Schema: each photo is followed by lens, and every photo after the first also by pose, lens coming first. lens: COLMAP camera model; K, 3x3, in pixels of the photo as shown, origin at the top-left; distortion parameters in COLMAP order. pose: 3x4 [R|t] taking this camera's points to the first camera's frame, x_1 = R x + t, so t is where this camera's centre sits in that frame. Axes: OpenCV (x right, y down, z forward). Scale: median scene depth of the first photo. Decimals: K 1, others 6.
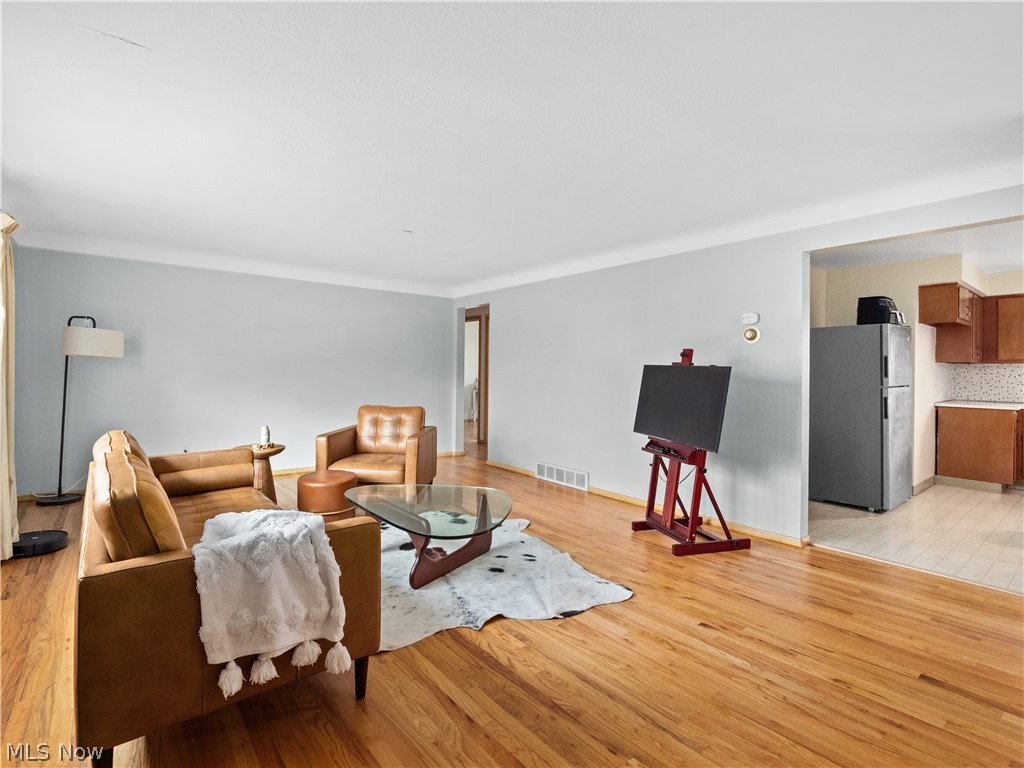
lens RADIAL K [[502.9, 0, 512.8], [0, 502.9, 361.0], [0, 0, 1]] dist [-0.000814, -0.000454]
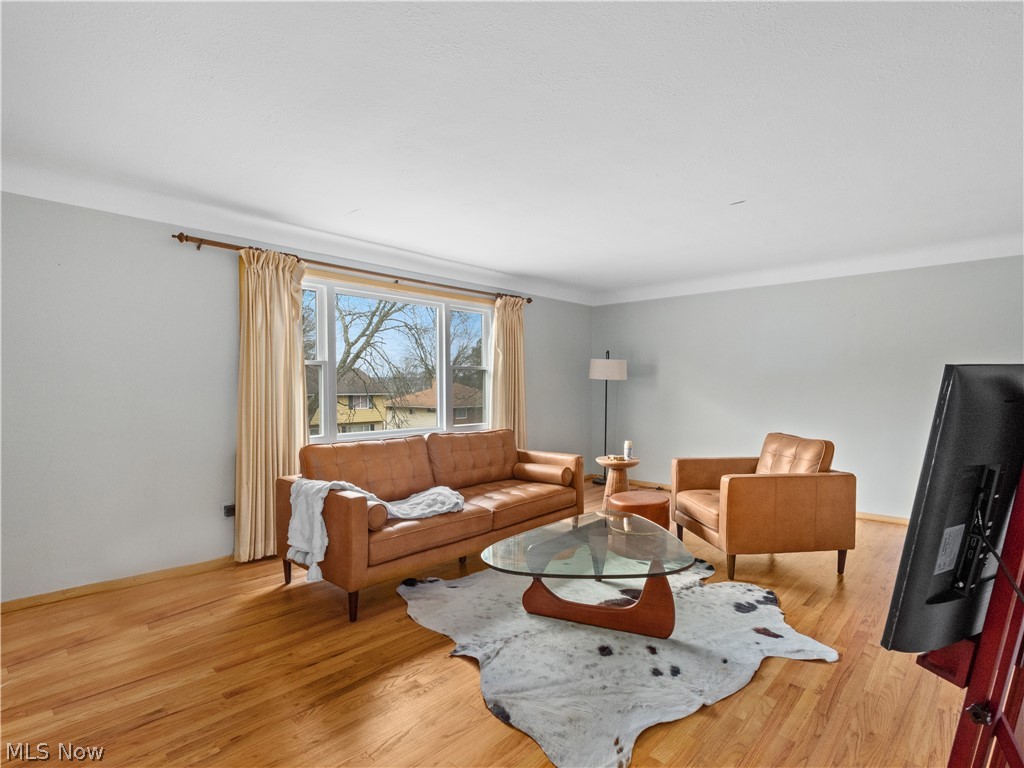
lens RADIAL K [[538.2, 0, 512.0], [0, 538.2, 384.0], [0, 0, 1]] dist [-0.001013, -0.000411]
pose [[0.122428, -0.020979, -0.992256, 0.619281], [0.019693, 0.999631, -0.018706, 0.025917], [0.992282, -0.017250, 0.122796, 0.634064]]
